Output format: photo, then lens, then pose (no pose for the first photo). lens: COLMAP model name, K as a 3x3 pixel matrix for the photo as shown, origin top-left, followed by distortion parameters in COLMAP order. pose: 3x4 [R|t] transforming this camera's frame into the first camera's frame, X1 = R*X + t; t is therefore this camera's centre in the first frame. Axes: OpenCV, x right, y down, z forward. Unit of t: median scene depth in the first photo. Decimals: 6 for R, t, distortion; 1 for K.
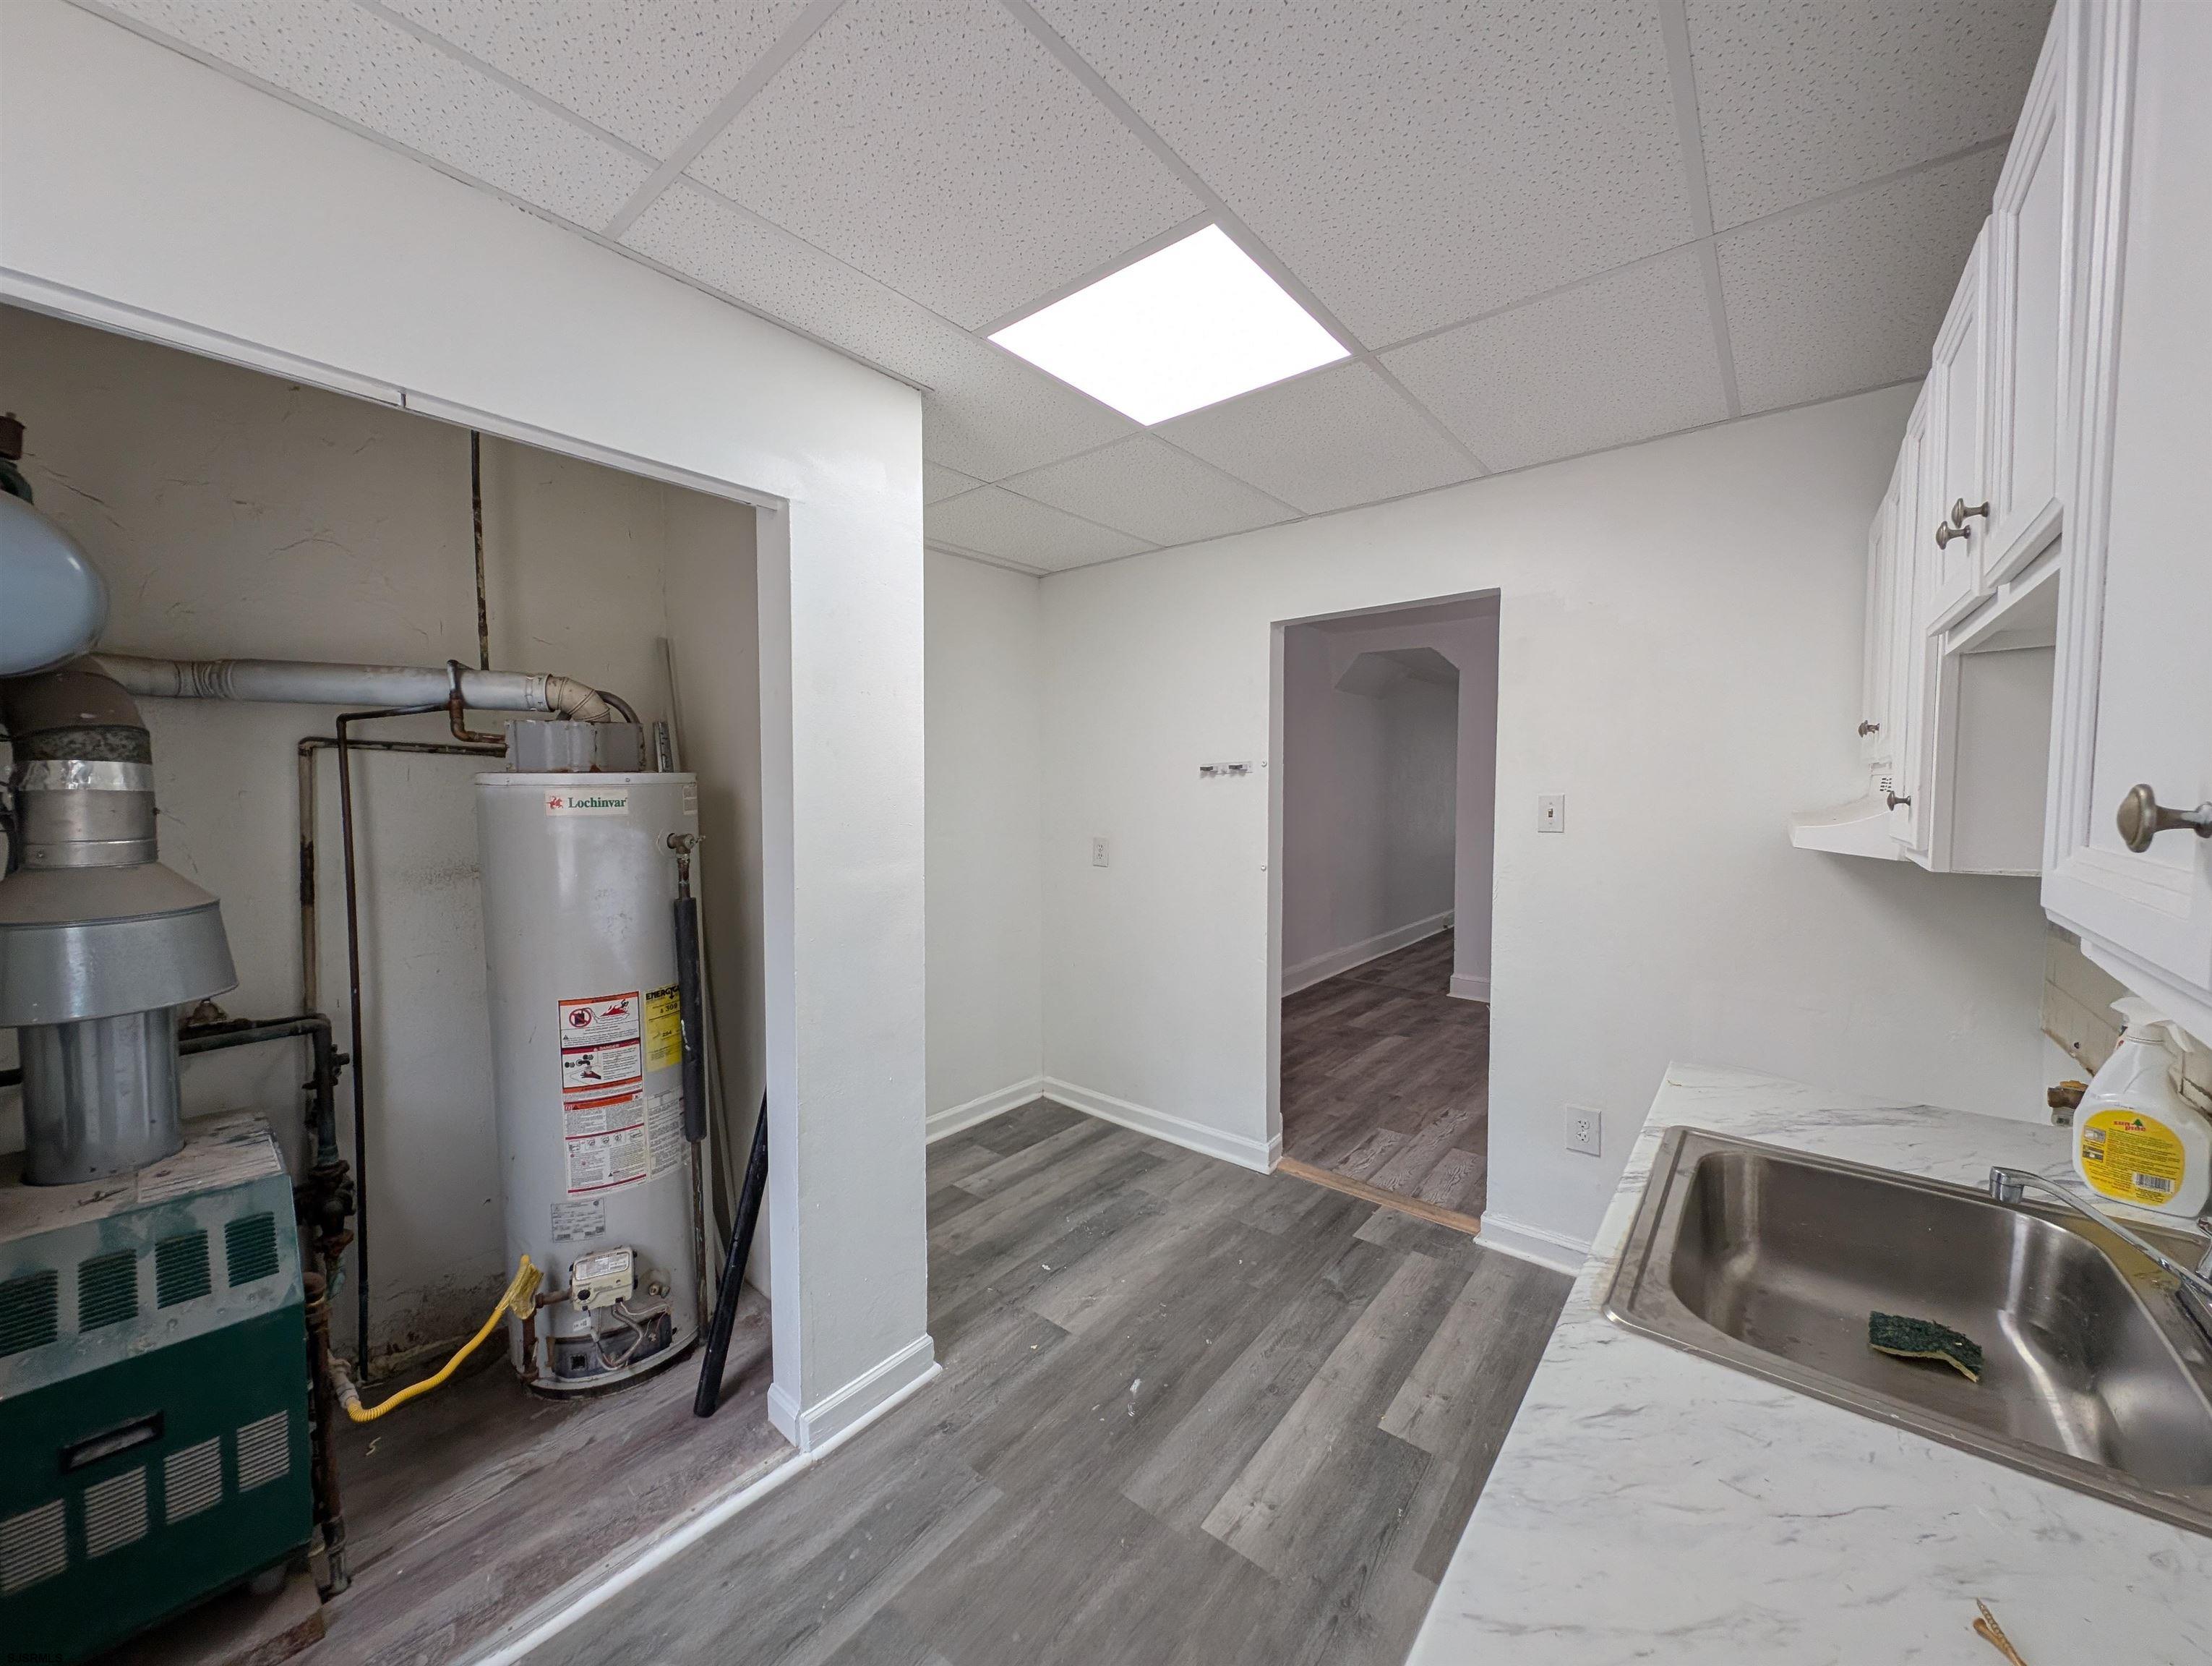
lens RADIAL K [[829.6, 0, 1104.4], [0, 829.6, 826.6], [0, 0, 1]] dist [0.007337, -0.004692]
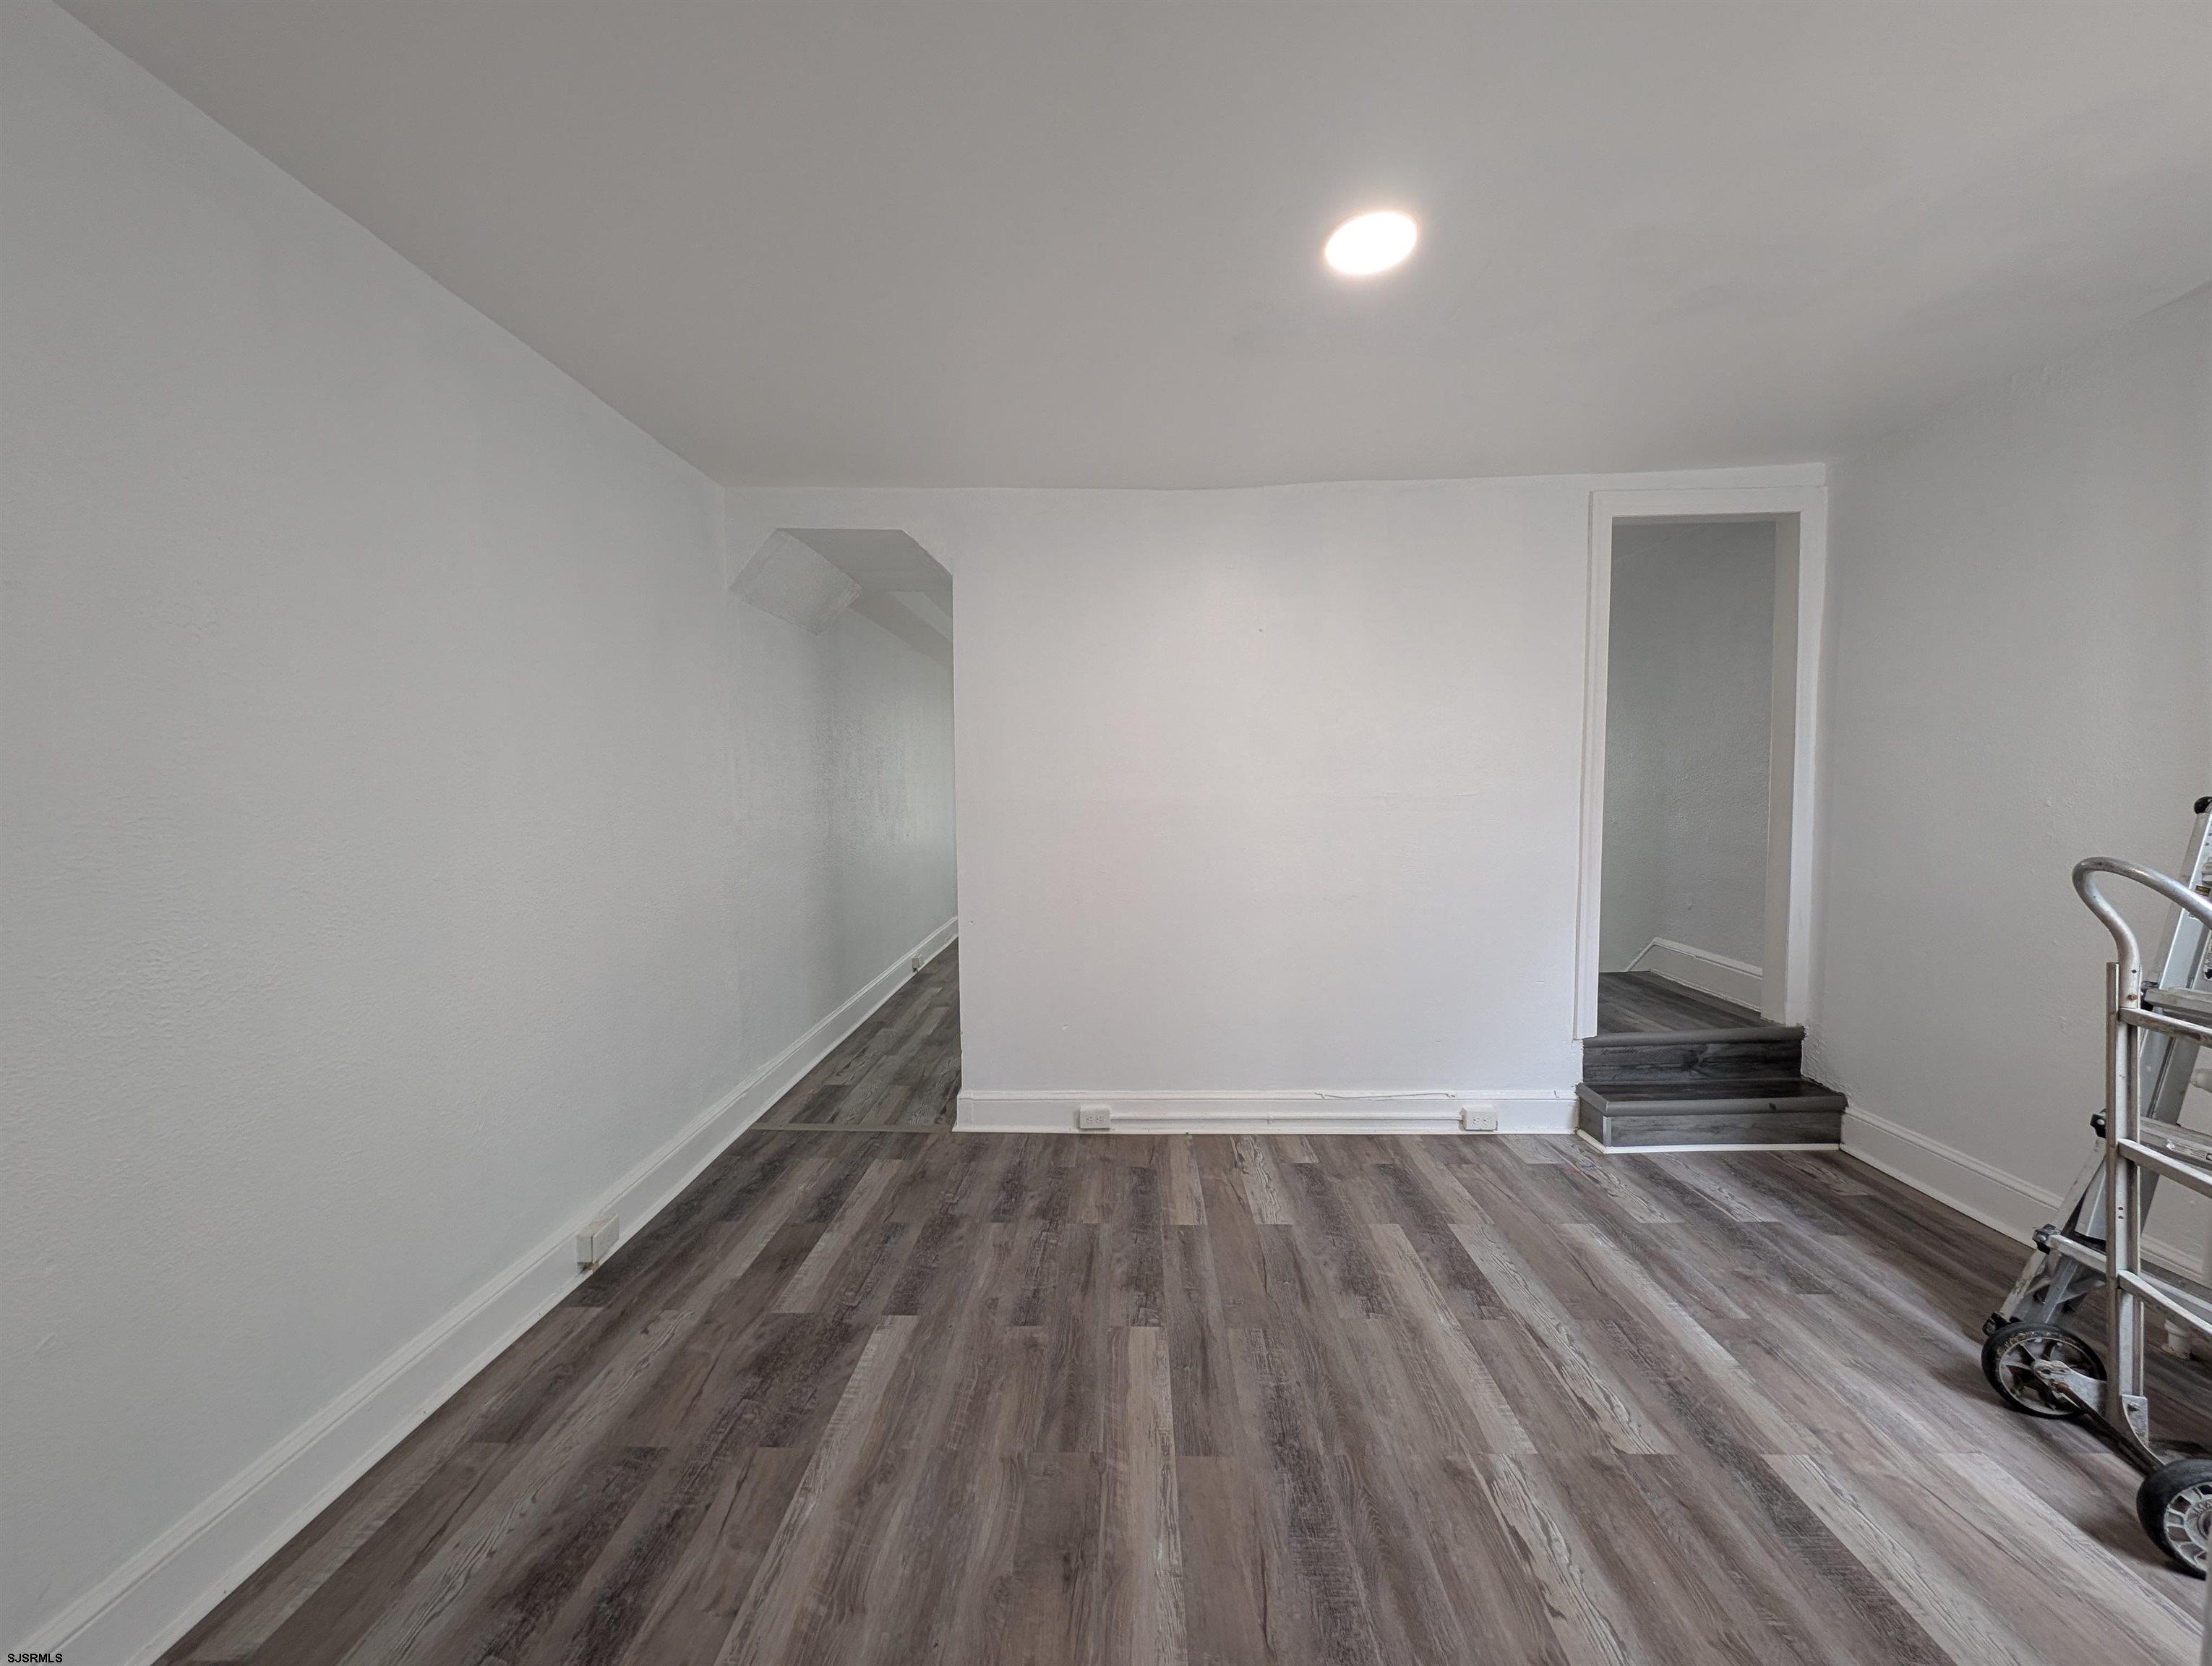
lens RADIAL K [[829.6, 0, 1112.0], [0, 829.6, 838.5], [0, 0, 1]] dist [0.007337, -0.004692]
pose [[0.782463, -0.046947, 0.620925, 0.340496], [0.033648, 0.998885, 0.033122, -0.046810], [-0.621787, -0.005024, 0.783170, 1.097506]]
